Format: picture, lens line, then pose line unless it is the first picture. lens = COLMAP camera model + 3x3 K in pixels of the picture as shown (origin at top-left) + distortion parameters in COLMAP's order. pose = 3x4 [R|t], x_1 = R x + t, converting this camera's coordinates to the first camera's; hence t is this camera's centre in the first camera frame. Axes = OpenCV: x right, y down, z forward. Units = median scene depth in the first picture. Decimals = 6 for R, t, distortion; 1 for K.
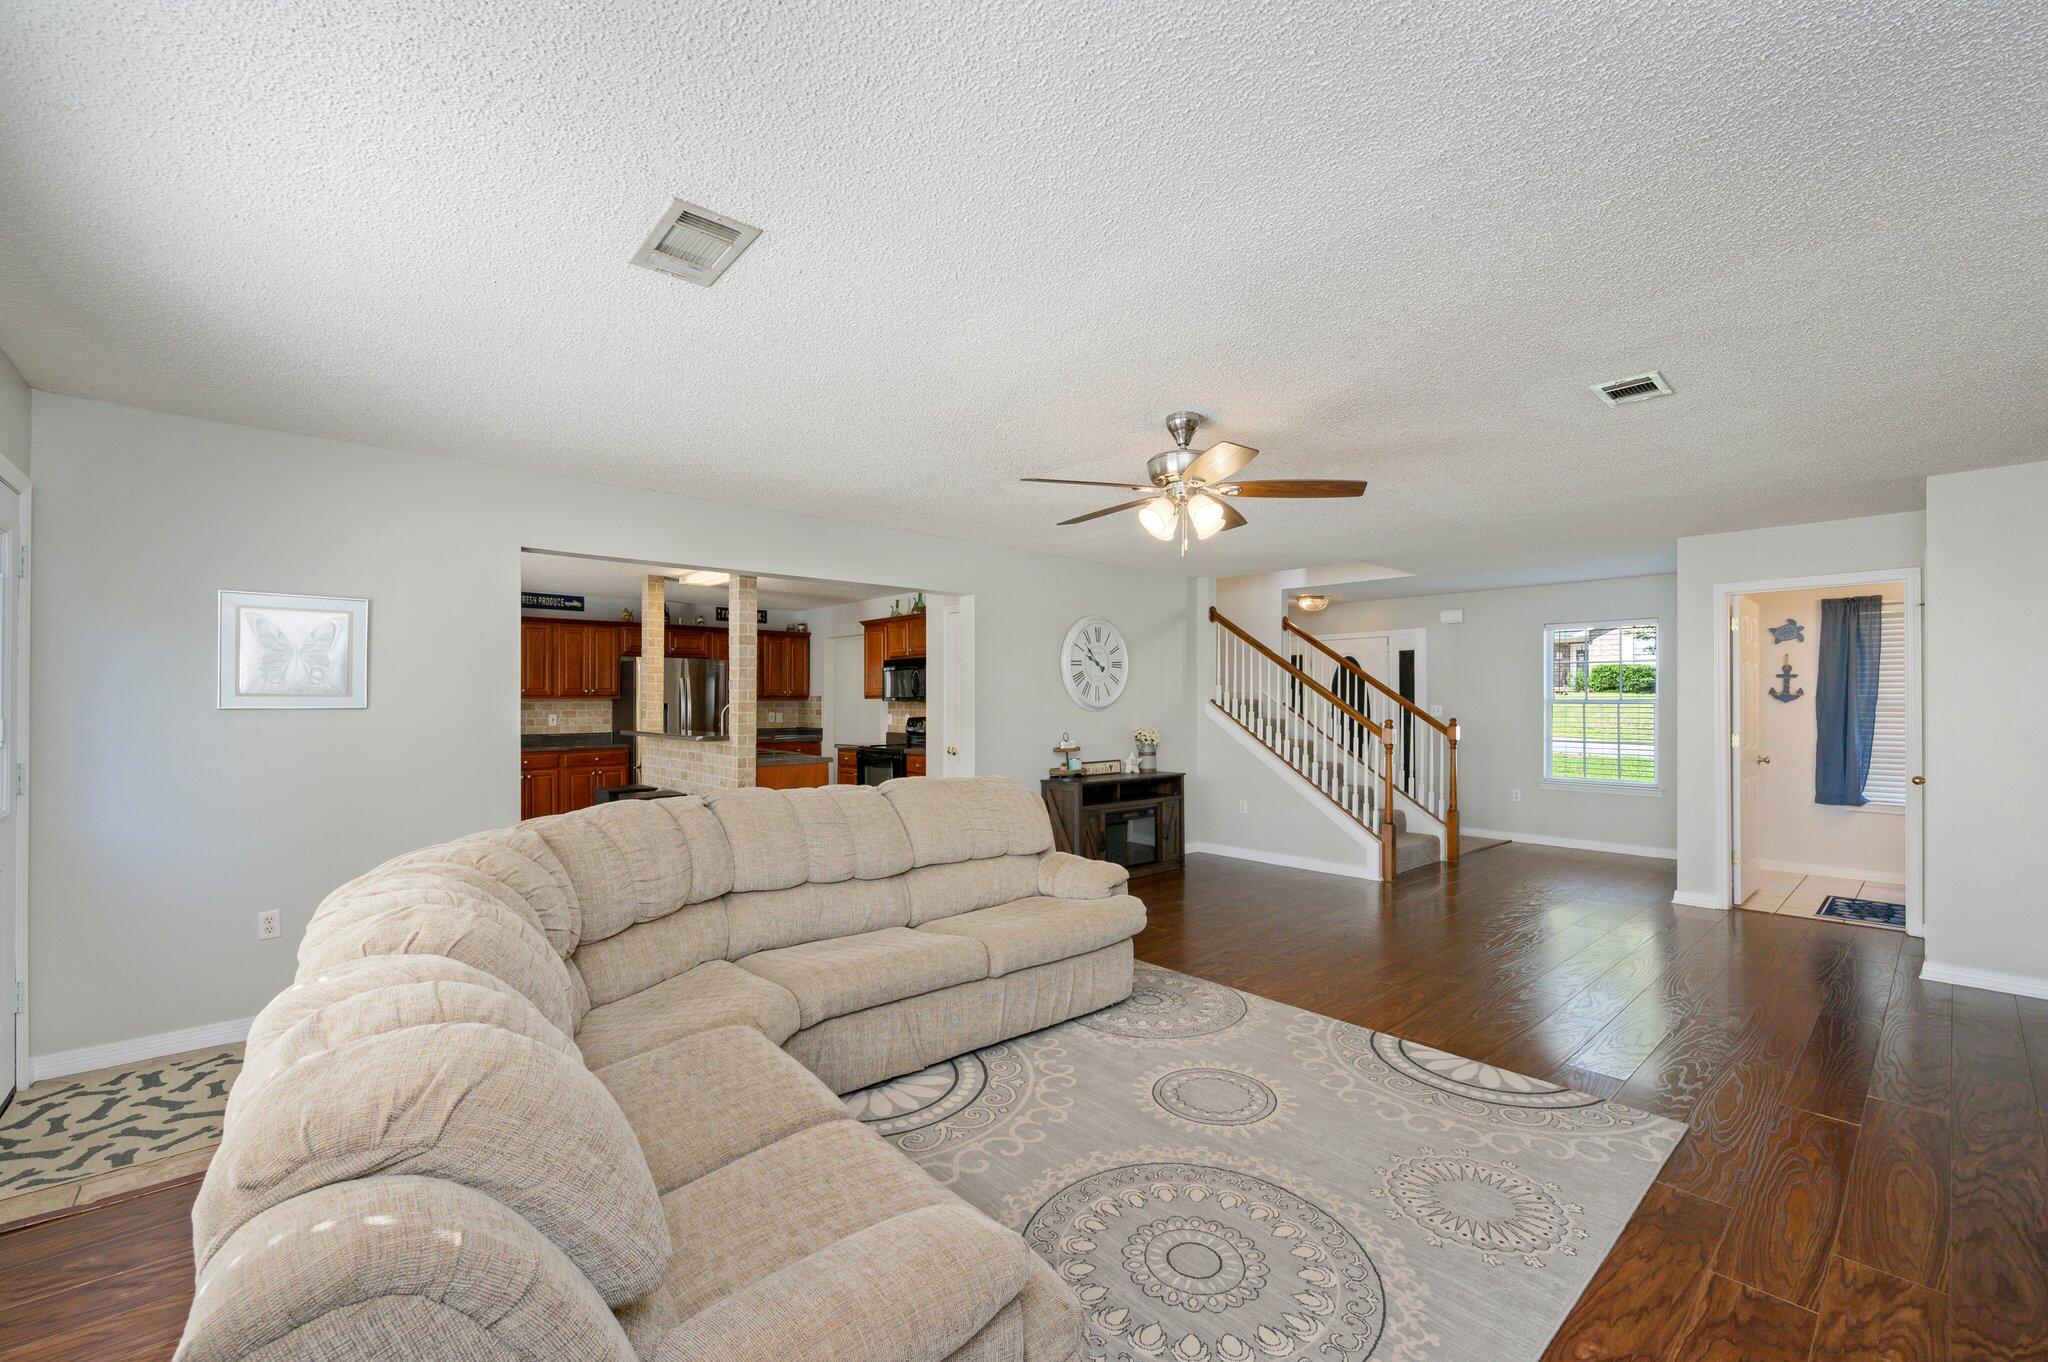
lens RADIAL K [[874.6, 0, 1014.7], [0, 874.6, 691.7], [0, 0, 1]] dist [-0.002761, -0.000172]
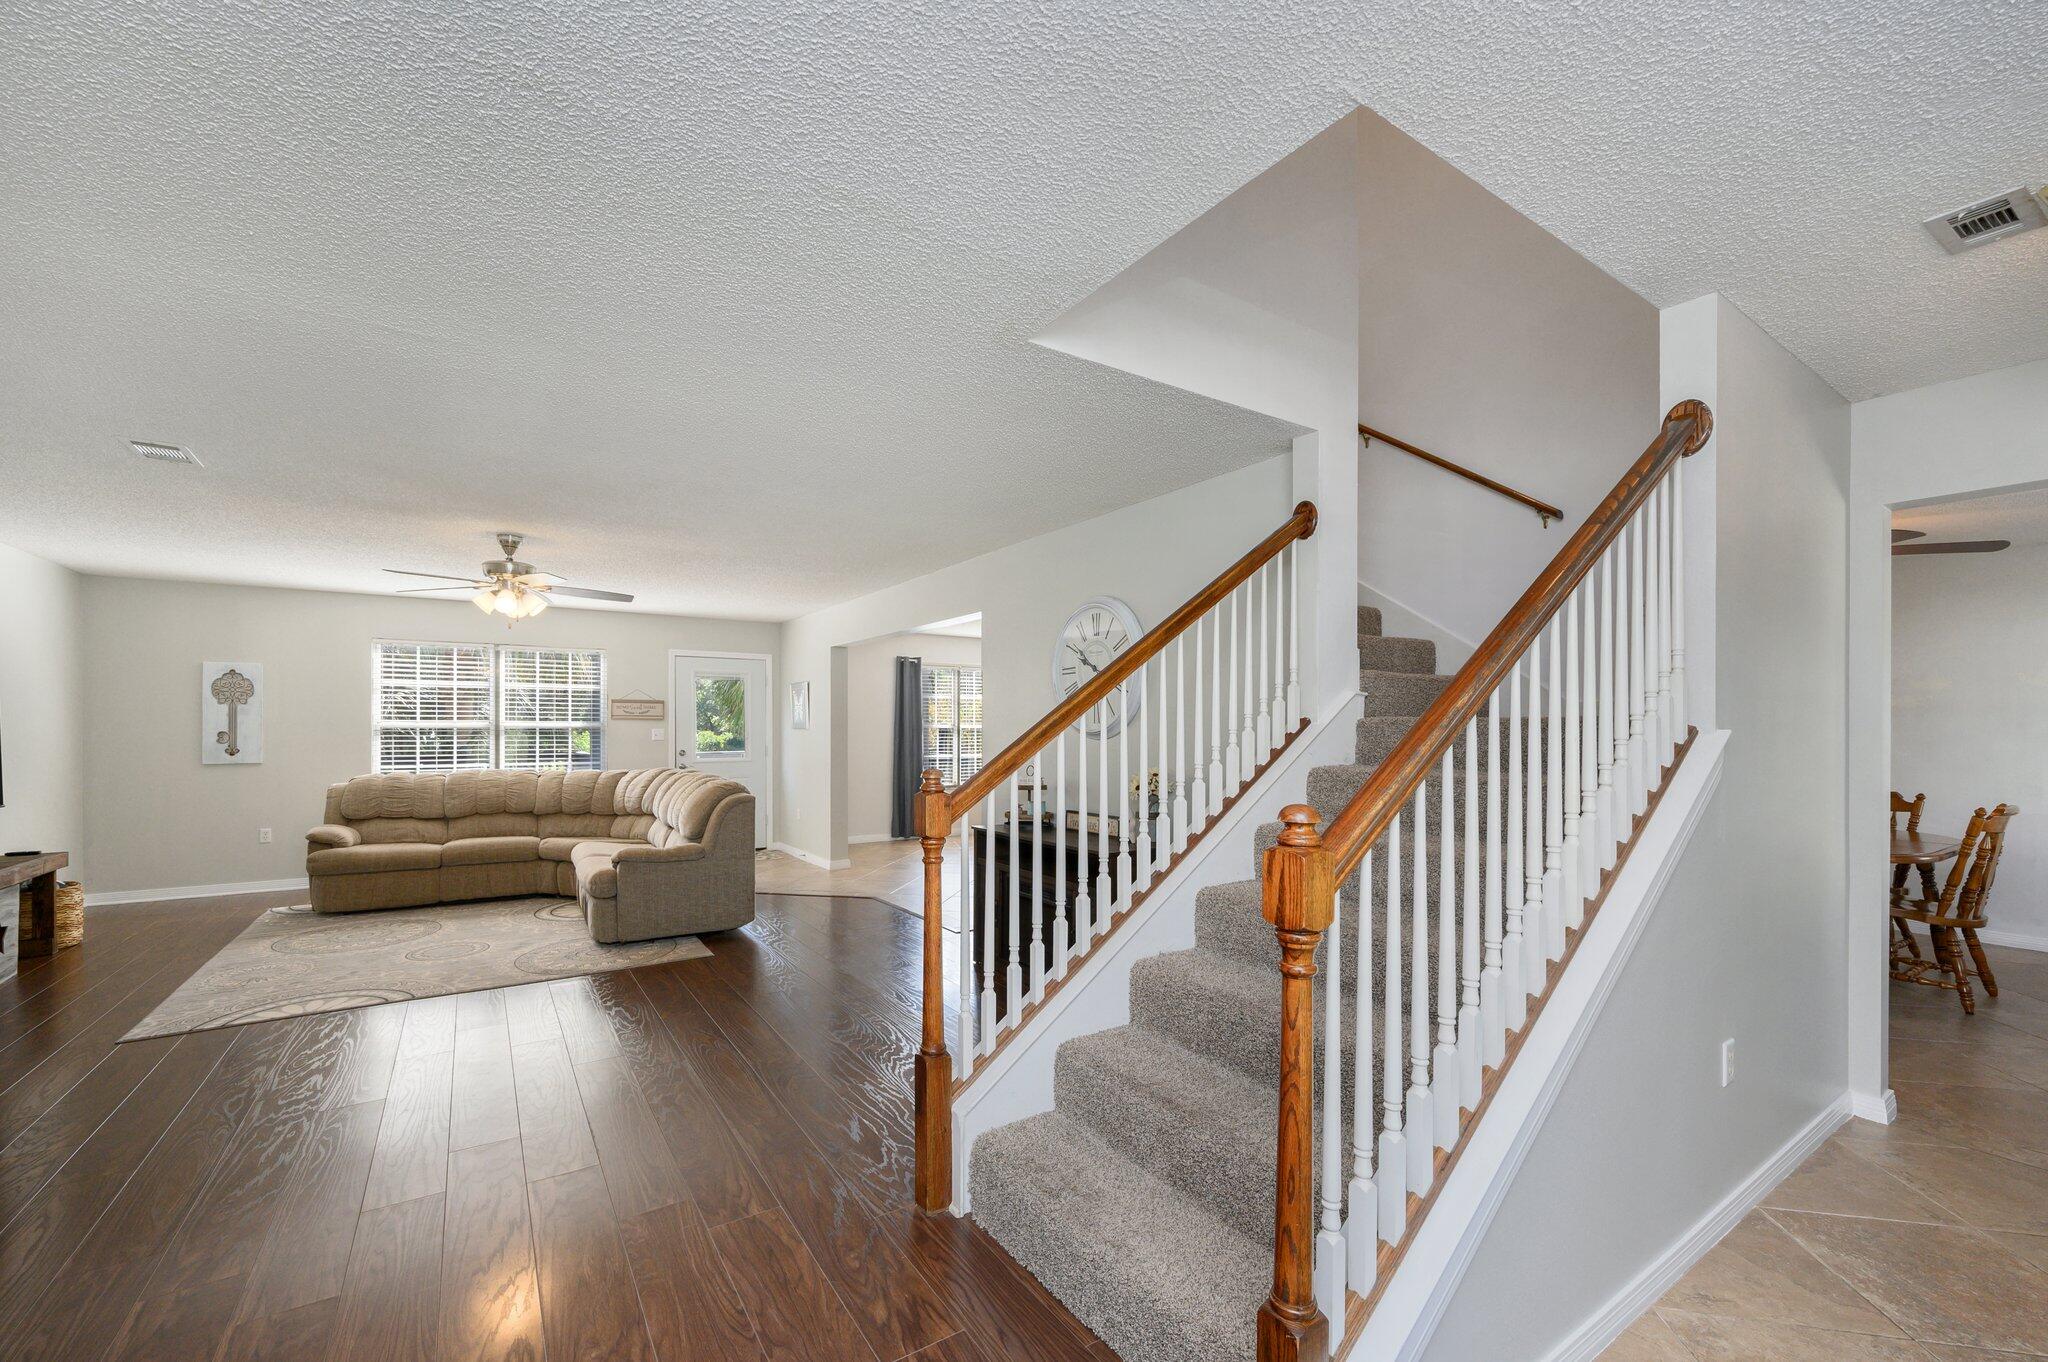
lens RADIAL K [[818.8, 0, 1018.5], [0, 818.8, 729.9], [0, 0, 1]] dist [-0.004115, -0.001088]
pose [[-0.145904, 0.003232, -0.989293, 0.656735], [0.010266, 0.999946, 0.001752, 0.012400], [0.989245, -0.009900, -0.145930, 0.931092]]
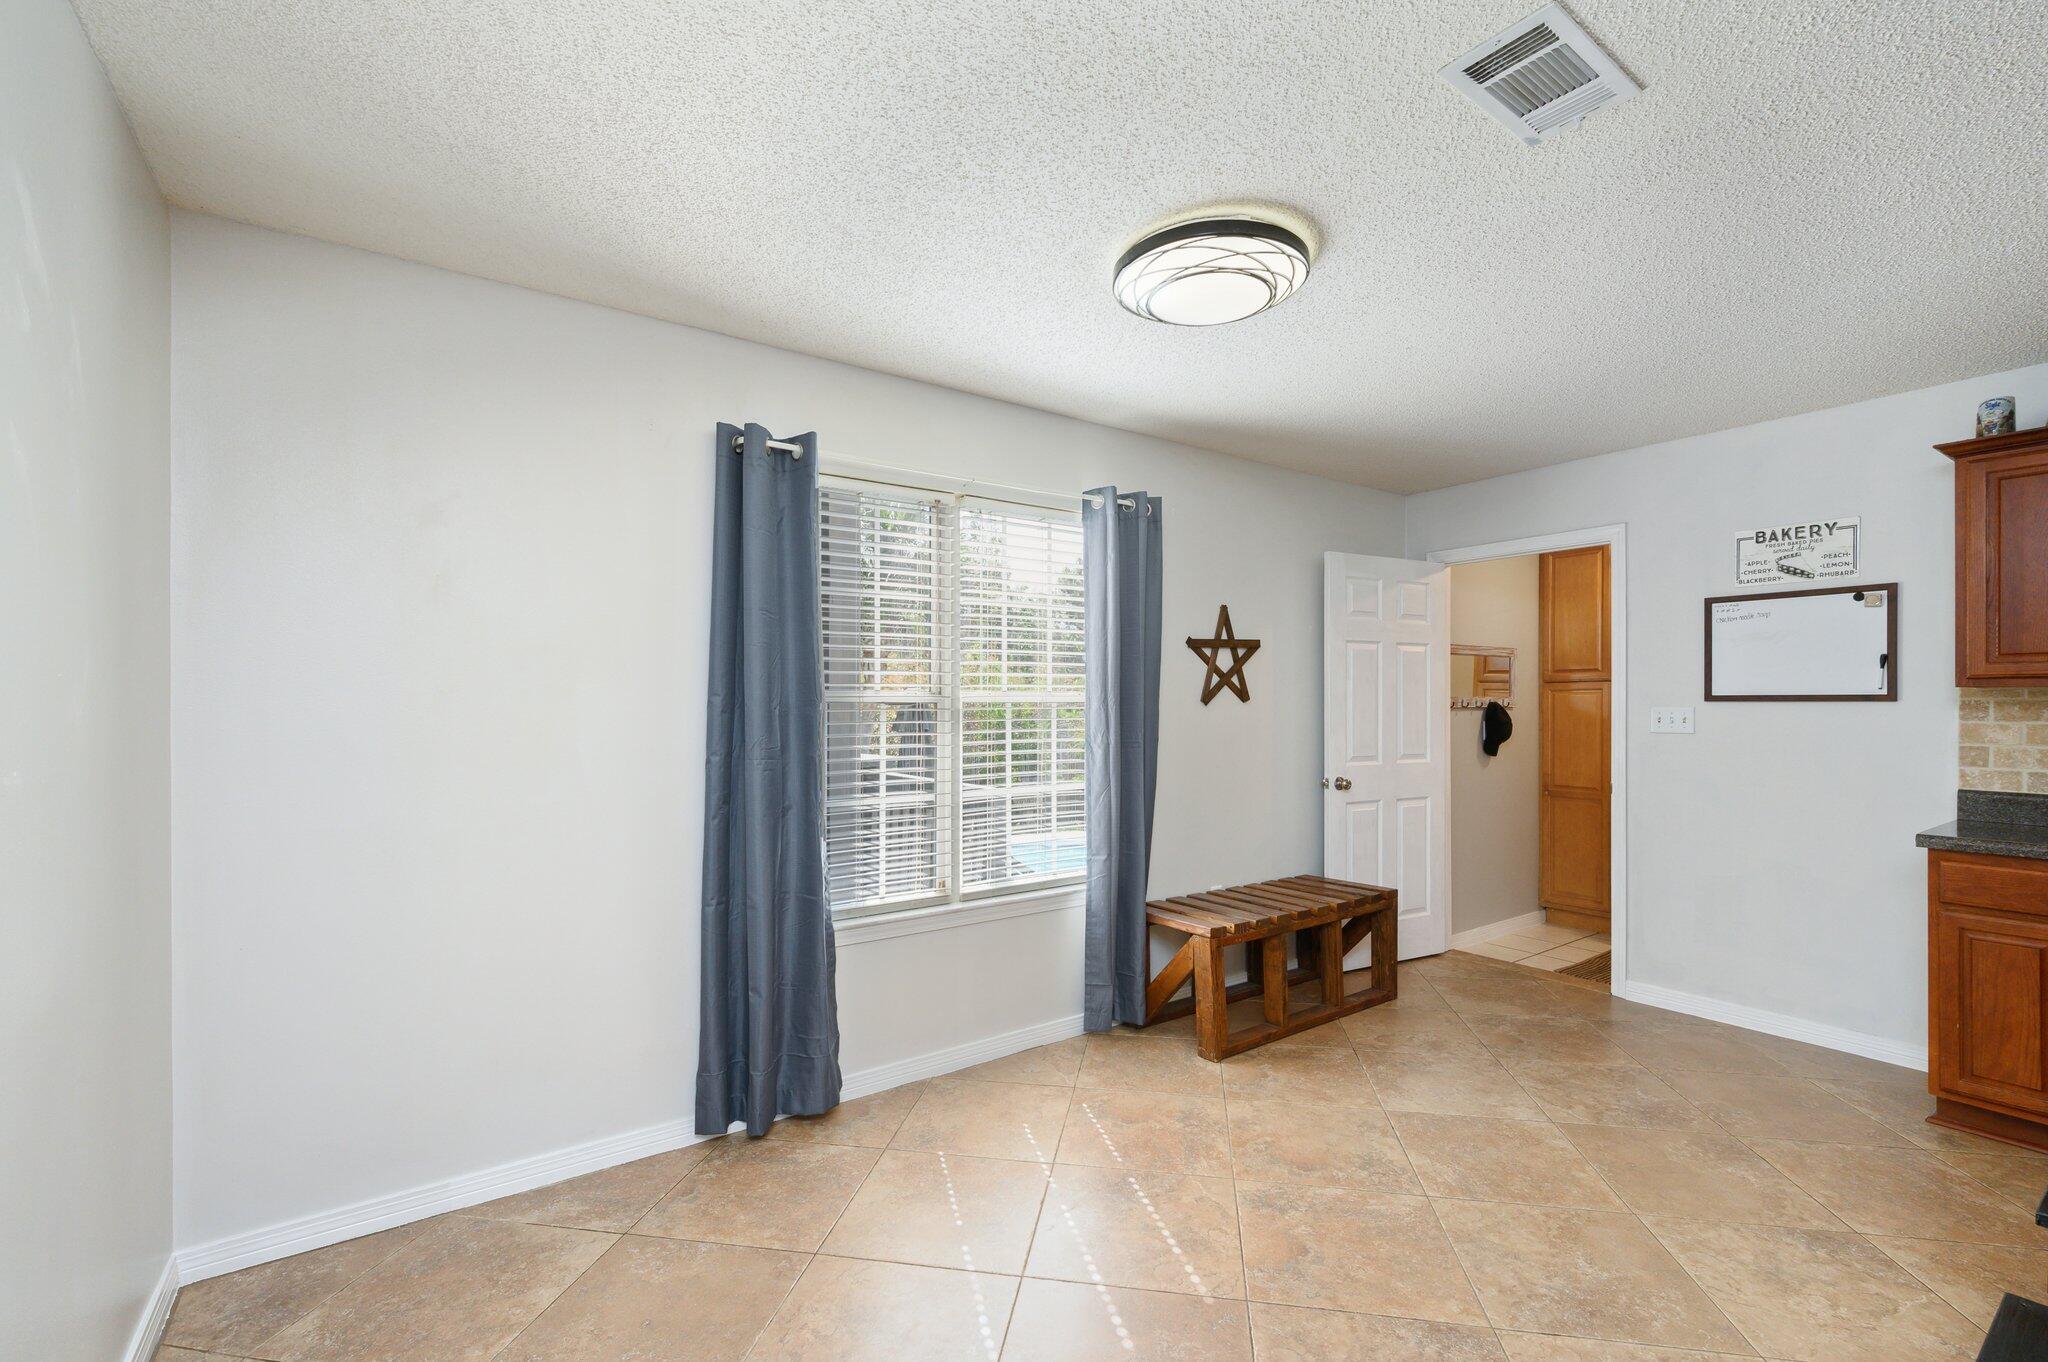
lens RADIAL K [[874.6, 0, 1037.1], [0, 874.6, 701.8], [0, 0, 1]] dist [-0.002761, -0.000172]
pose [[-0.108705, 0.002624, -0.994071, -0.239463], [0.011637, 0.999931, 0.001367, 0.009965], [0.994006, -0.011419, -0.108728, 0.722891]]
